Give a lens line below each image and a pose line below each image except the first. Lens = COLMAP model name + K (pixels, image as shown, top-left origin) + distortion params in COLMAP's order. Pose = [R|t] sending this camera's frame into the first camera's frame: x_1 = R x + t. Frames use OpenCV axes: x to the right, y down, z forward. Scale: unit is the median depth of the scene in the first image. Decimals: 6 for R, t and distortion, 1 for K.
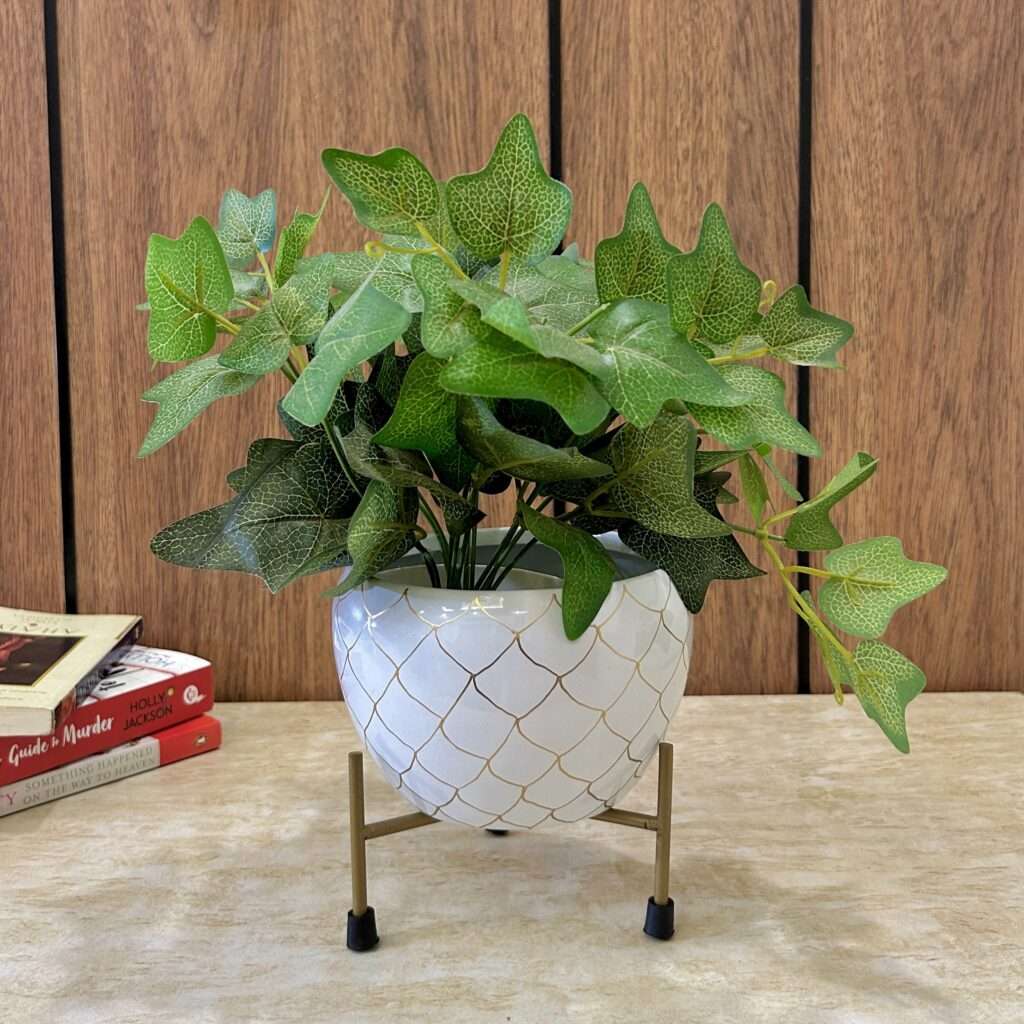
lens RADIAL K [[1271.6, 0, 520.9], [0, 1271.6, 390.0], [0, 0, 1]] dist [0.086226, -0.251319]
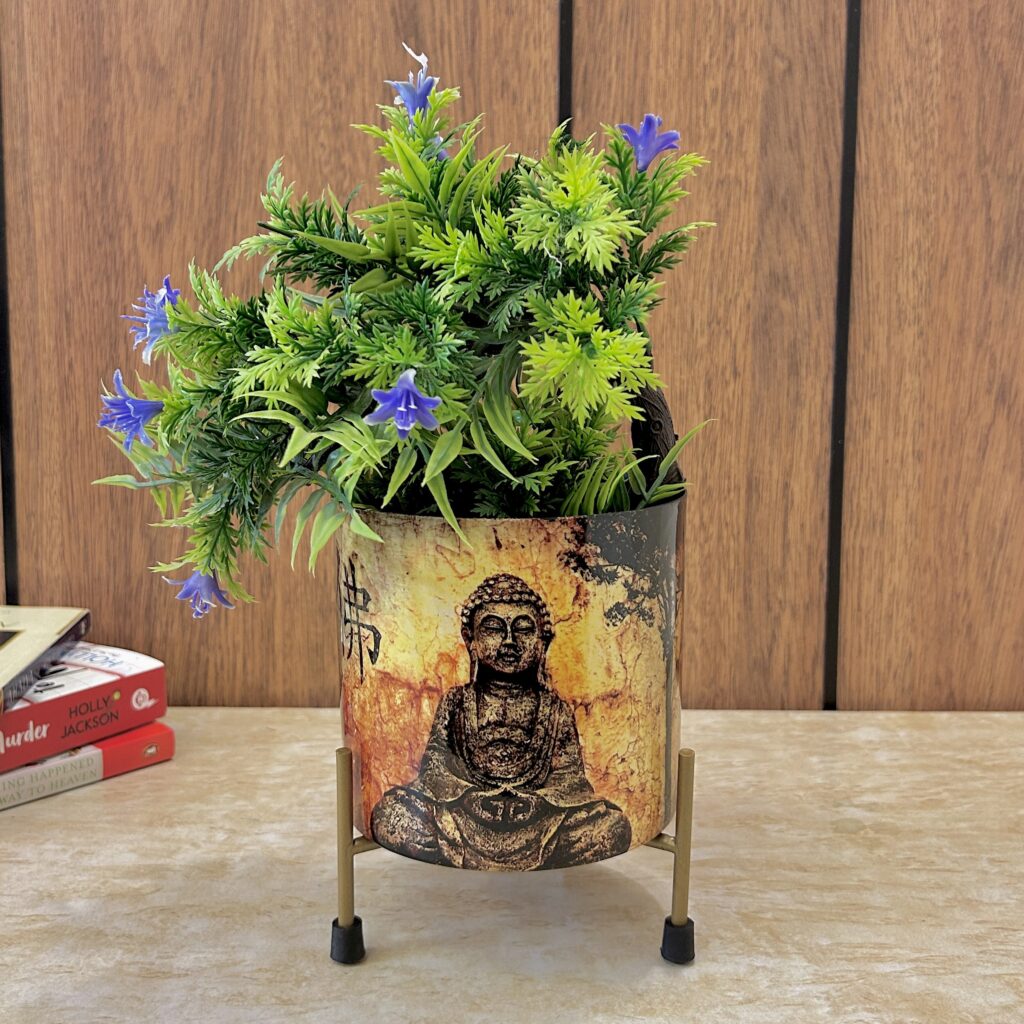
lens RADIAL K [[1271.7, 0, 502.0], [0, 1271.7, 447.2], [0, 0, 1]] dist [0.041790, -0.122269]
pose [[0.999809, 0.018944, -0.004889, -0.006808], [-0.018711, 0.998854, 0.044048, 0.019505], [0.005718, -0.043948, 0.999017, 0.119208]]
